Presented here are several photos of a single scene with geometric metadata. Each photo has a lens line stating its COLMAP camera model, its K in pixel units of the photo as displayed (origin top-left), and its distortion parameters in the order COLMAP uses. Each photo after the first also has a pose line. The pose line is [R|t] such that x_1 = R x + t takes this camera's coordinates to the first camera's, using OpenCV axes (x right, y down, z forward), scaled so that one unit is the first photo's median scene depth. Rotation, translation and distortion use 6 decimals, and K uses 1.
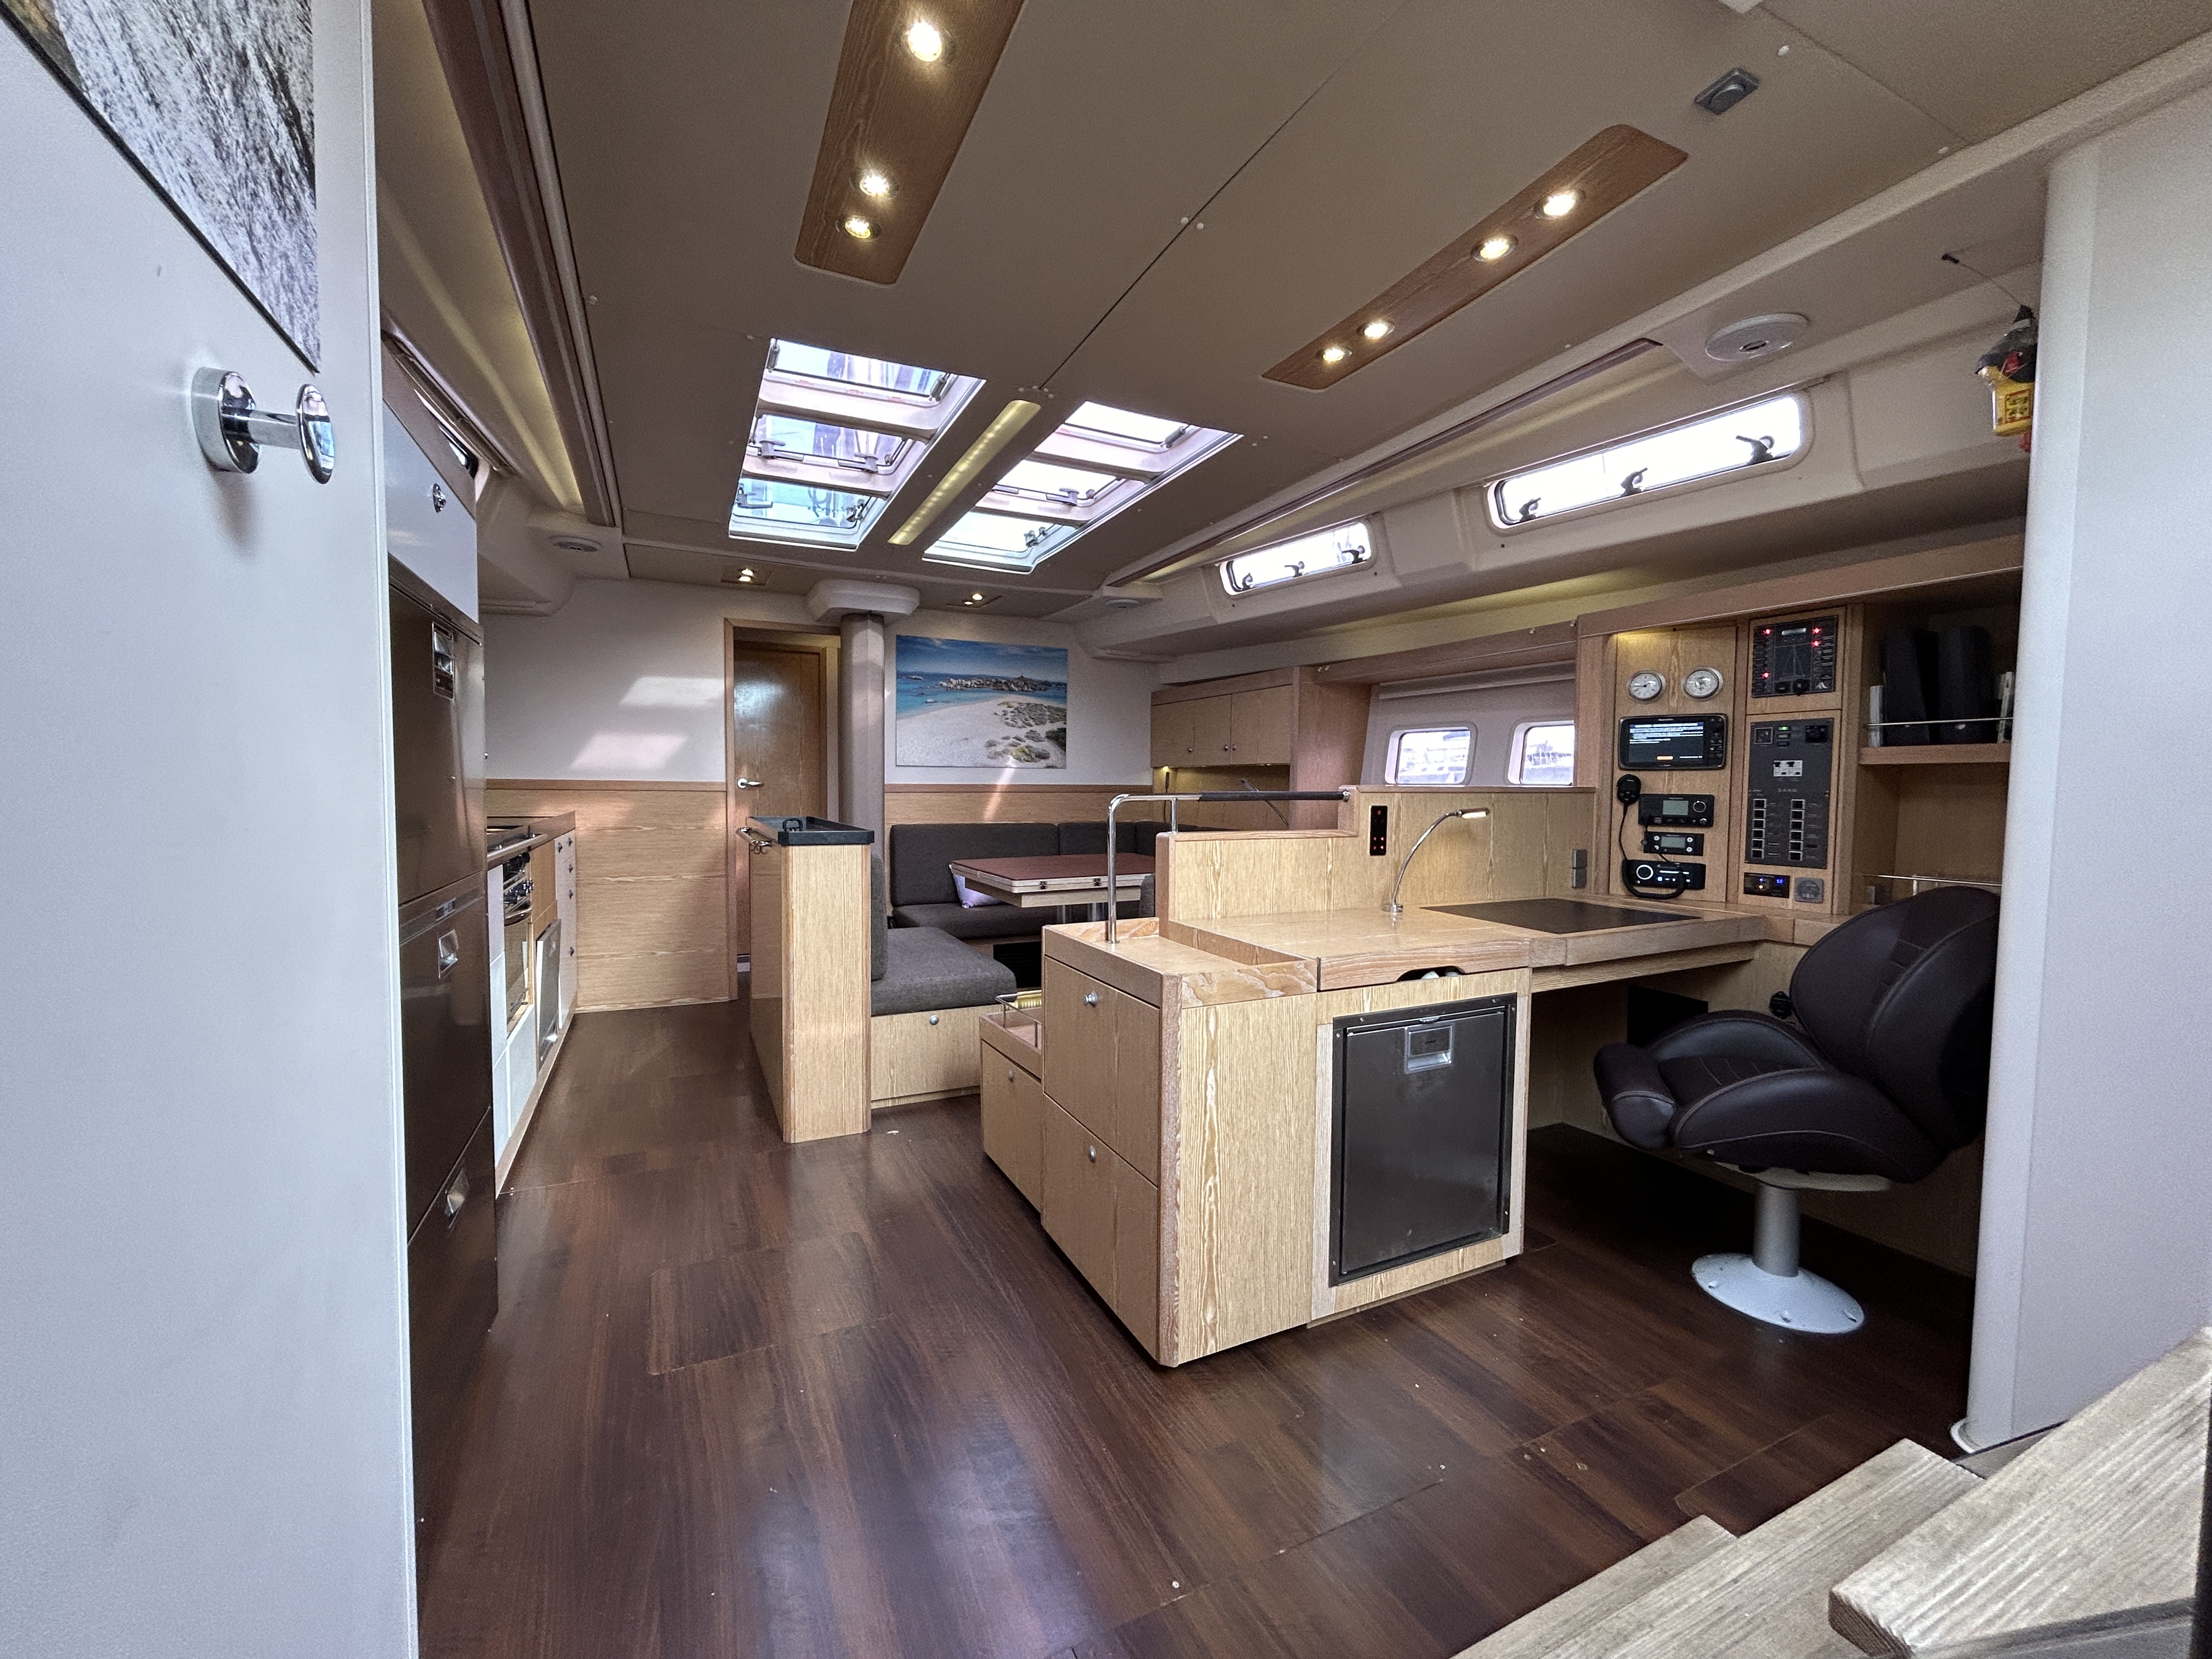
lens RADIAL K [[898.8, 0, 1102.7], [0, 898.8, 827.2], [0, 0, 1]] dist [-0.002750, 0.000081]
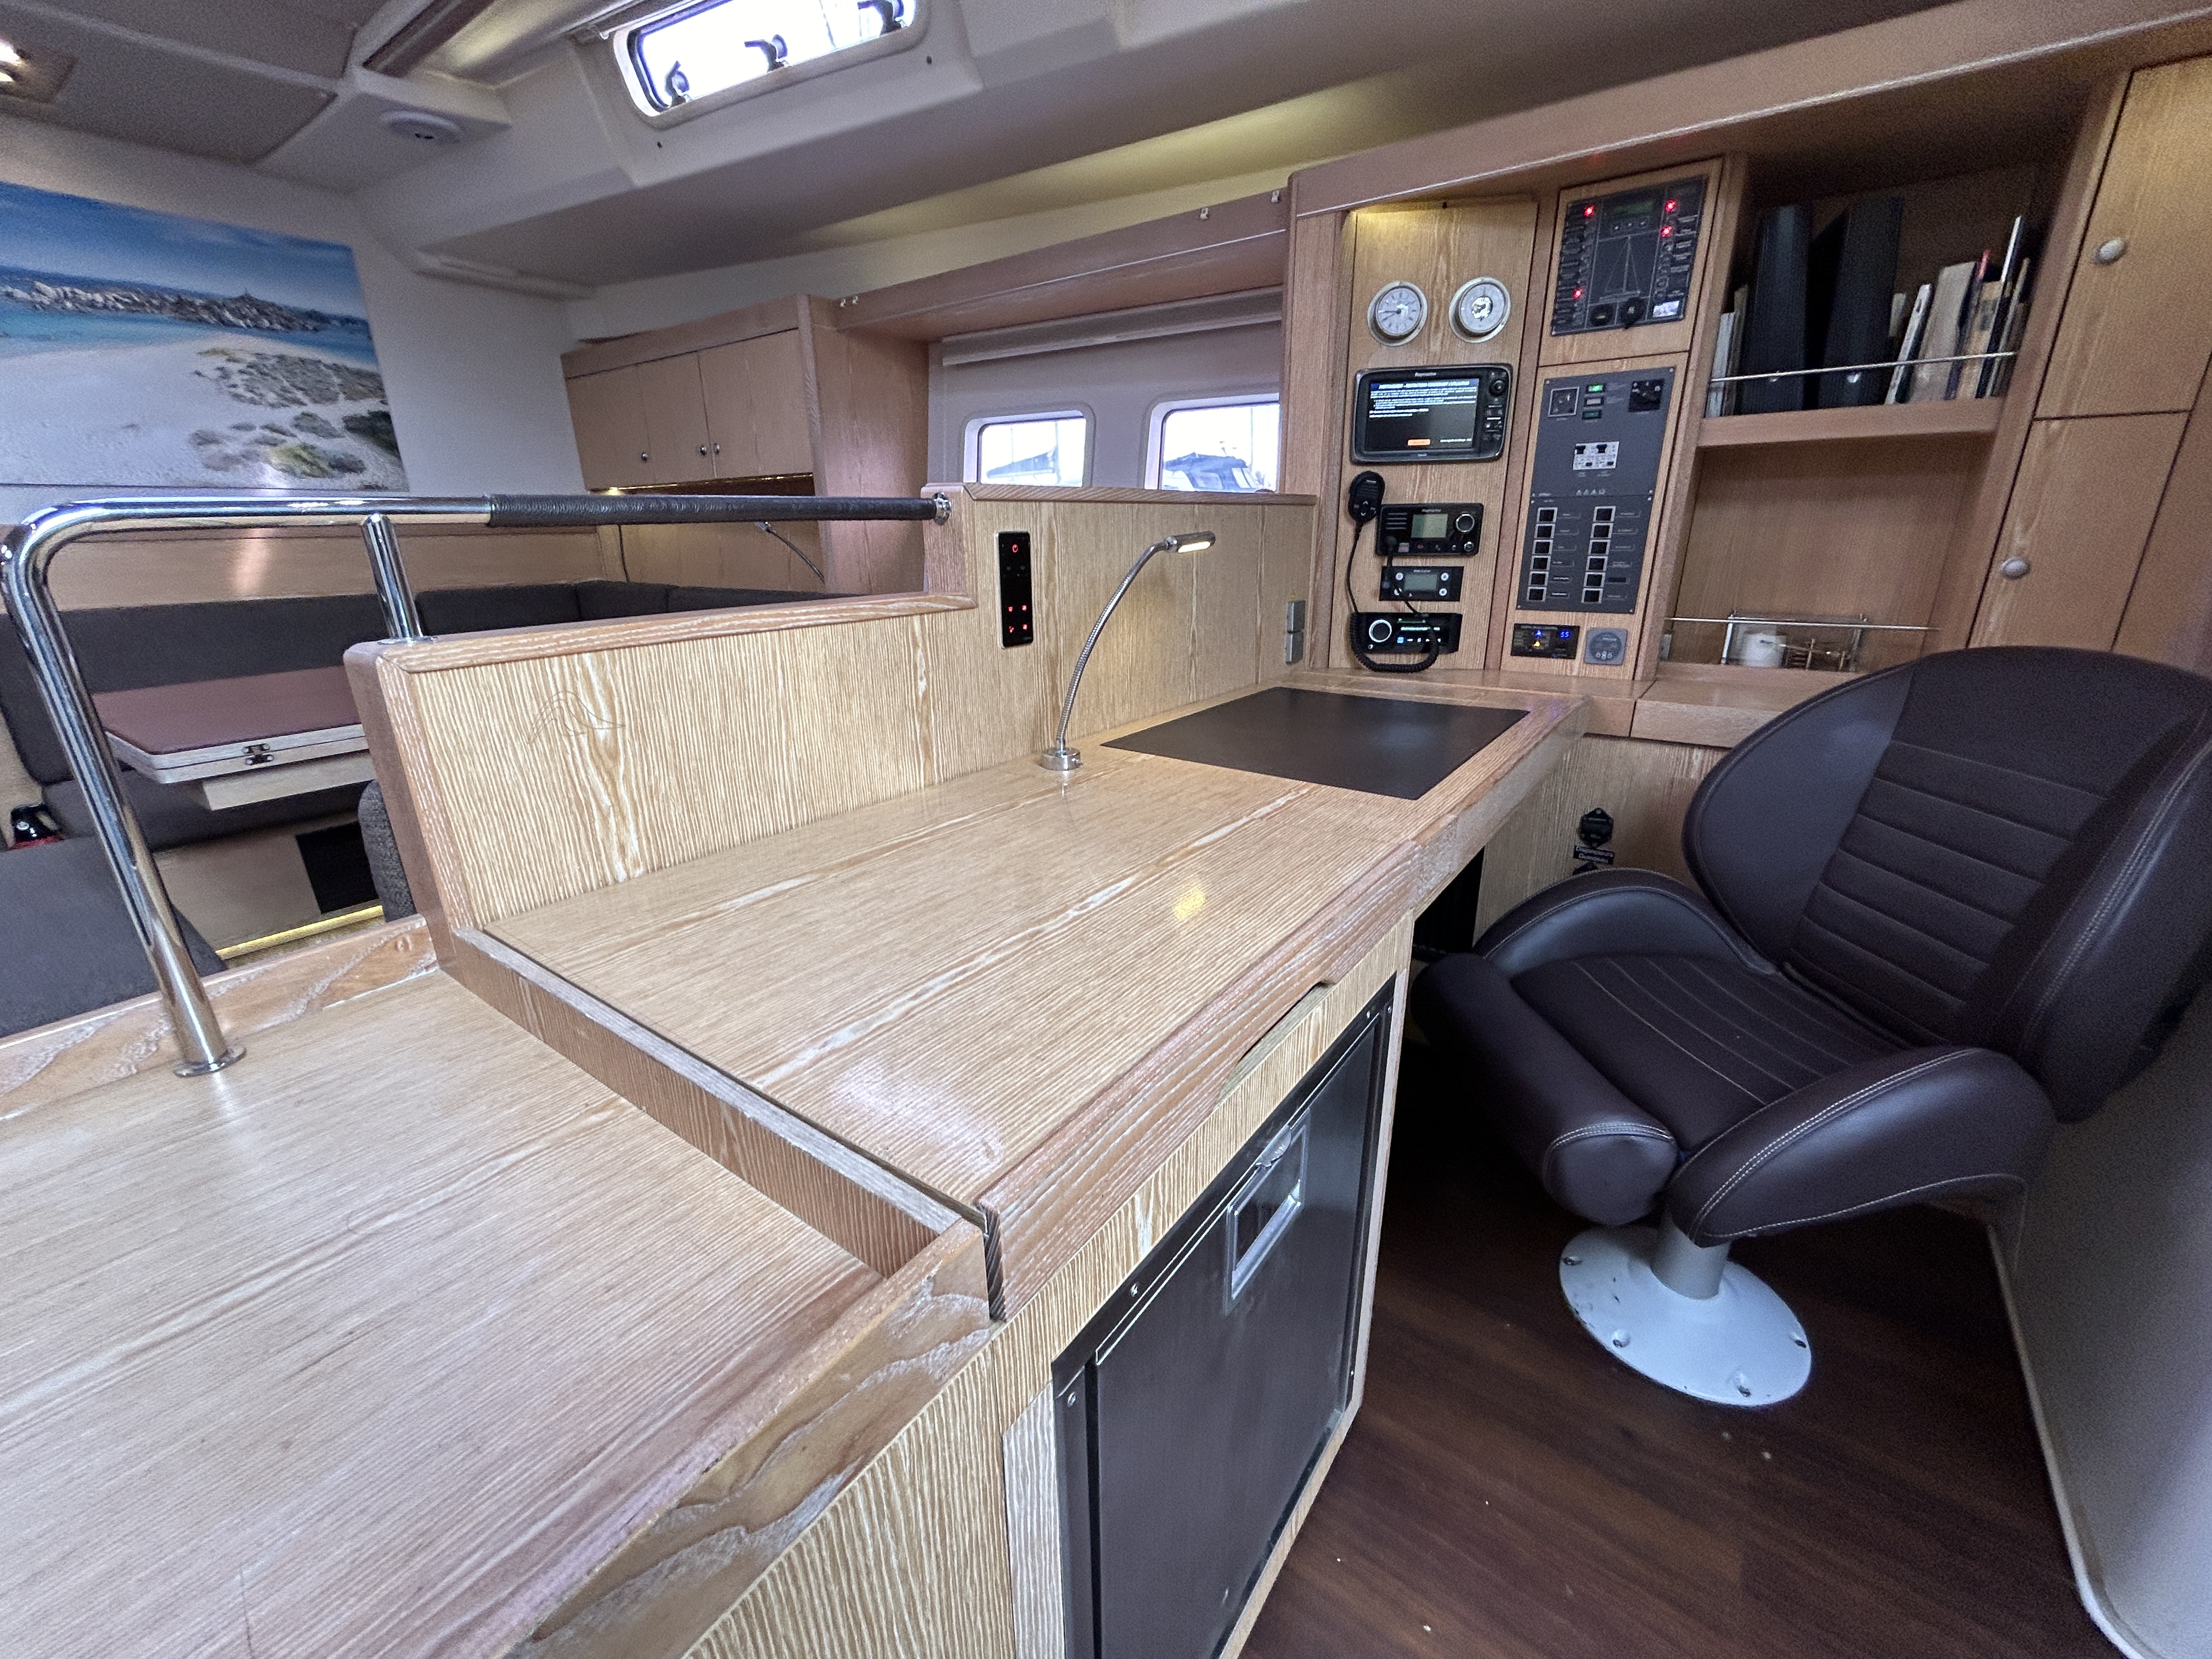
lens RADIAL K [[898.8, 0, 1102.7], [0, 898.8, 827.2], [0, 0, 1]] dist [-0.002750, 0.000081]
pose [[0.882732, -0.169250, 0.438336, 0.115493], [0.043112, 0.958113, 0.283125, -0.007147], [-0.467895, -0.231026, 0.853054, 0.515178]]
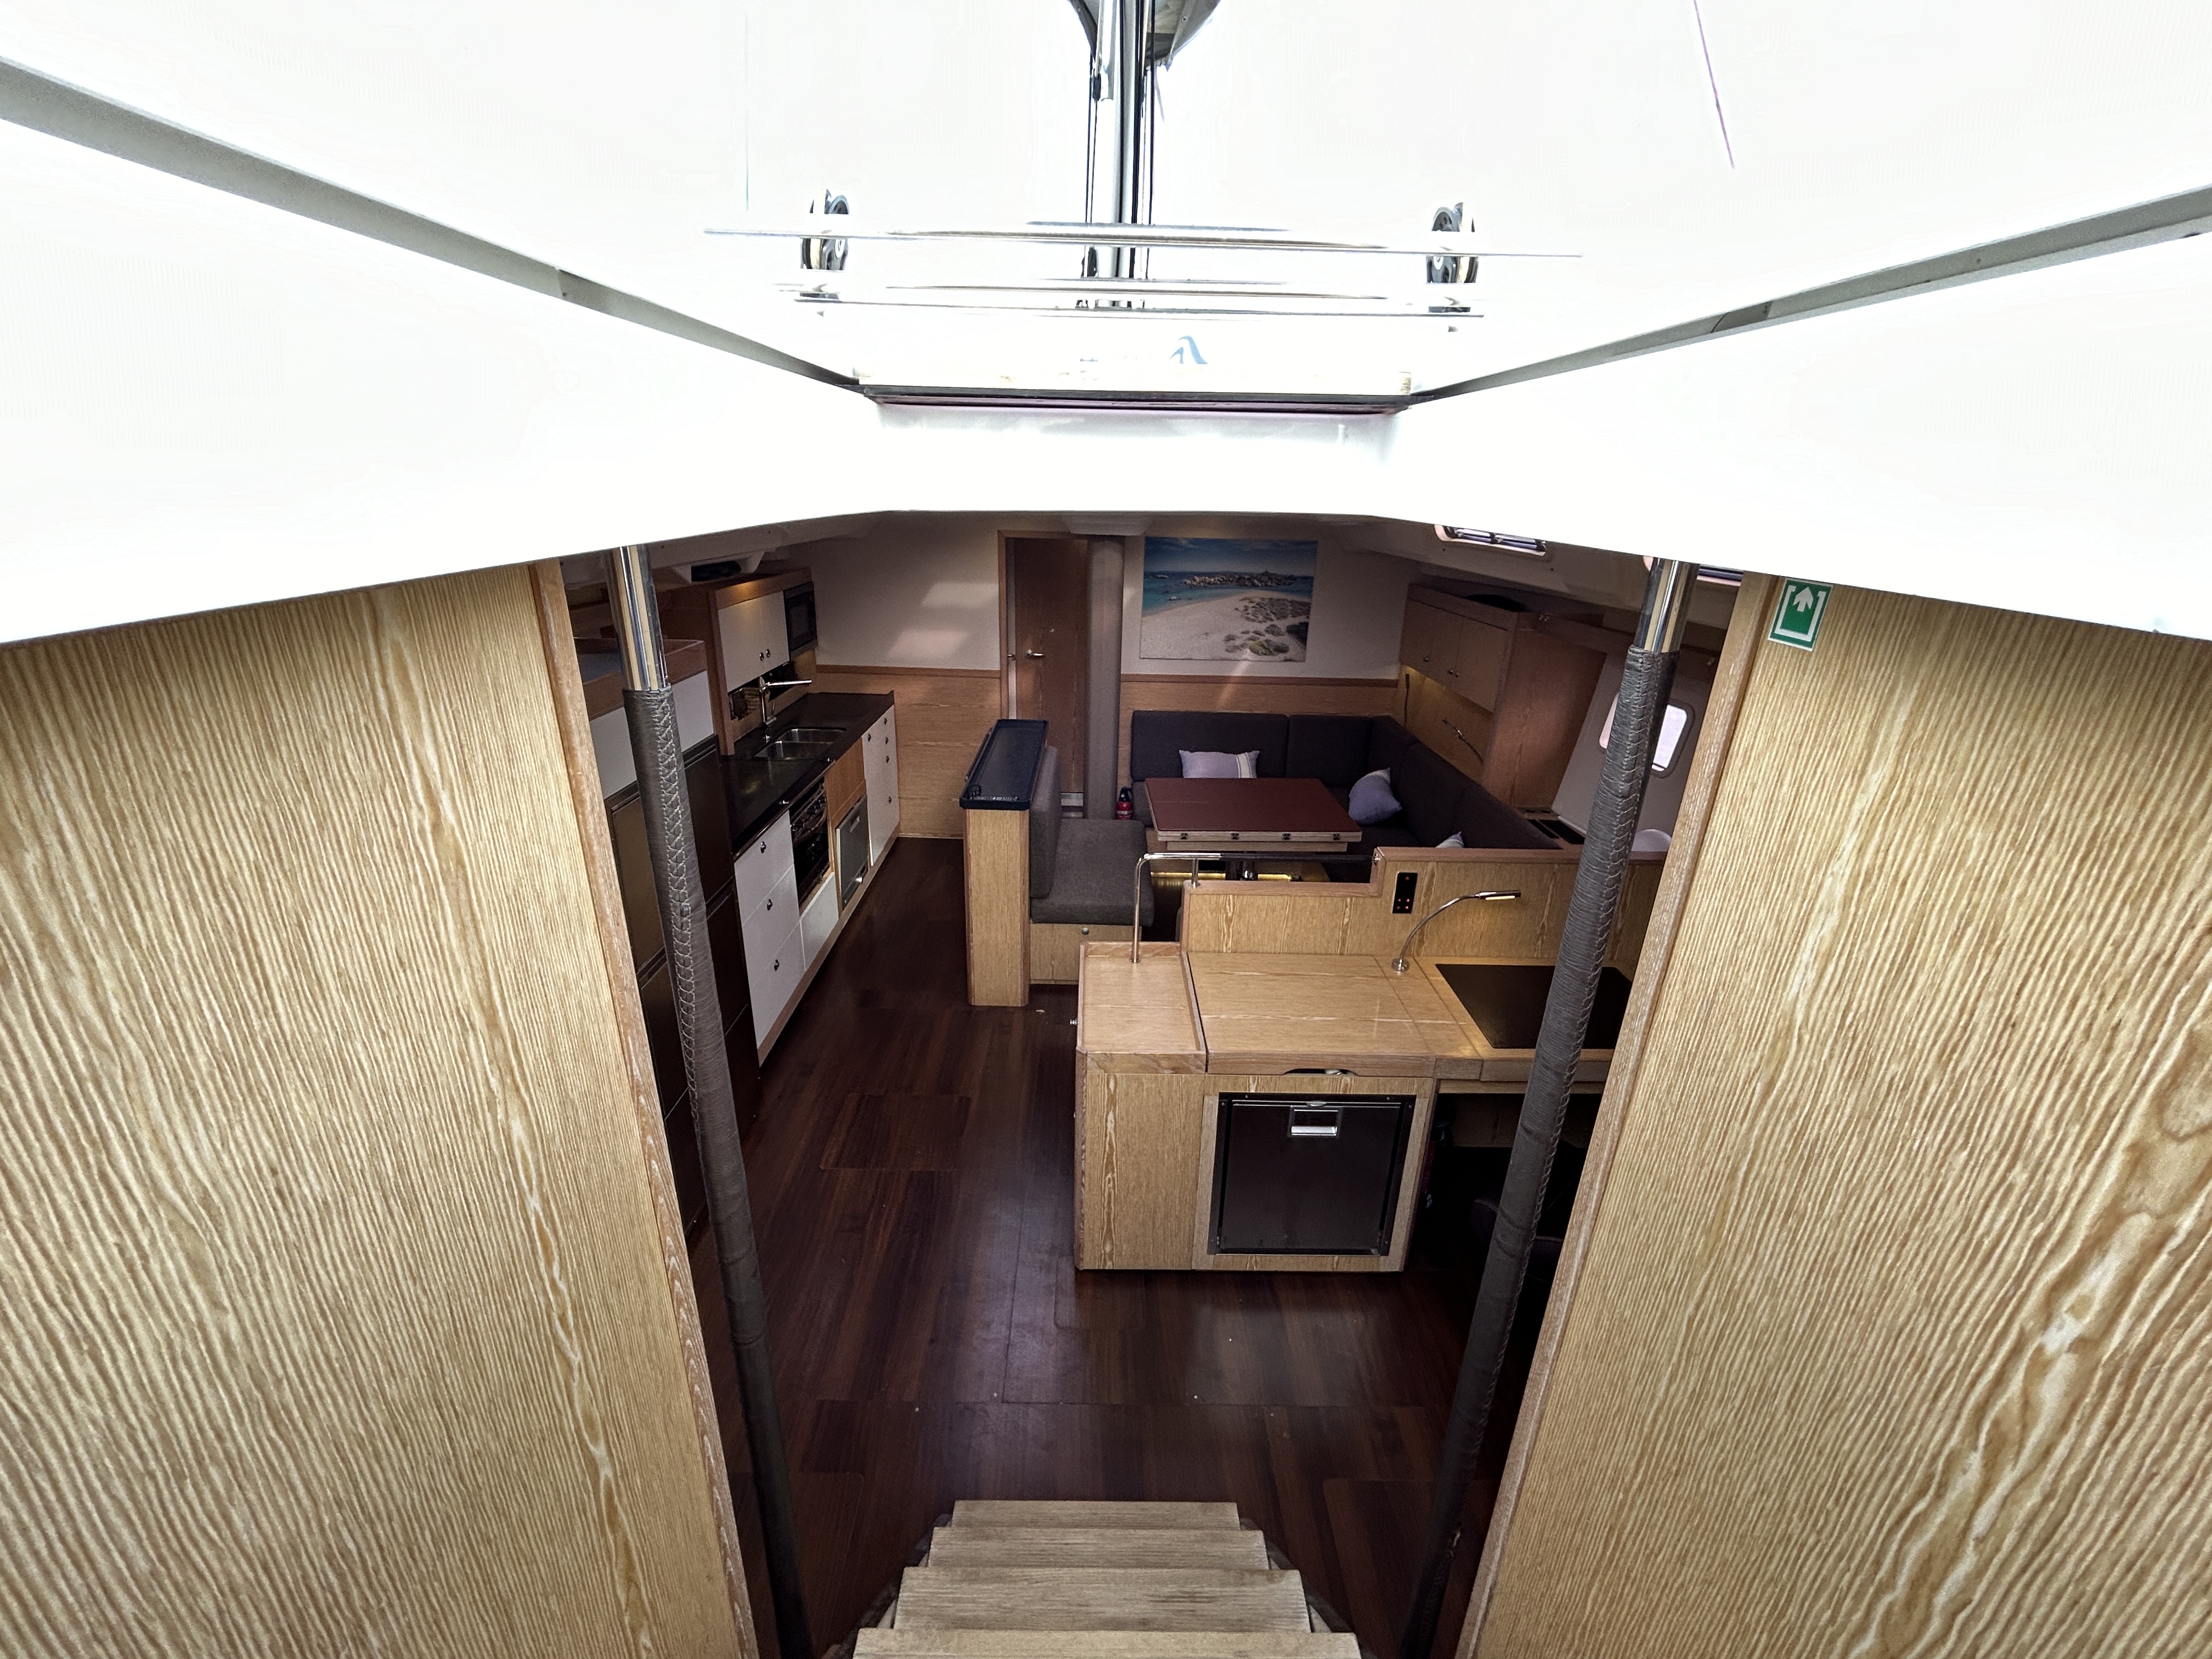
lens RADIAL K [[898.8, 0, 1102.7], [0, 898.8, 827.2], [0, 0, 1]] dist [-0.002750, 0.000081]
pose [[0.903270, 0.162132, -0.397260, 0.360890], [-0.038259, 0.952606, 0.301791, -0.354530], [0.427363, -0.257400, 0.866664, -0.078389]]
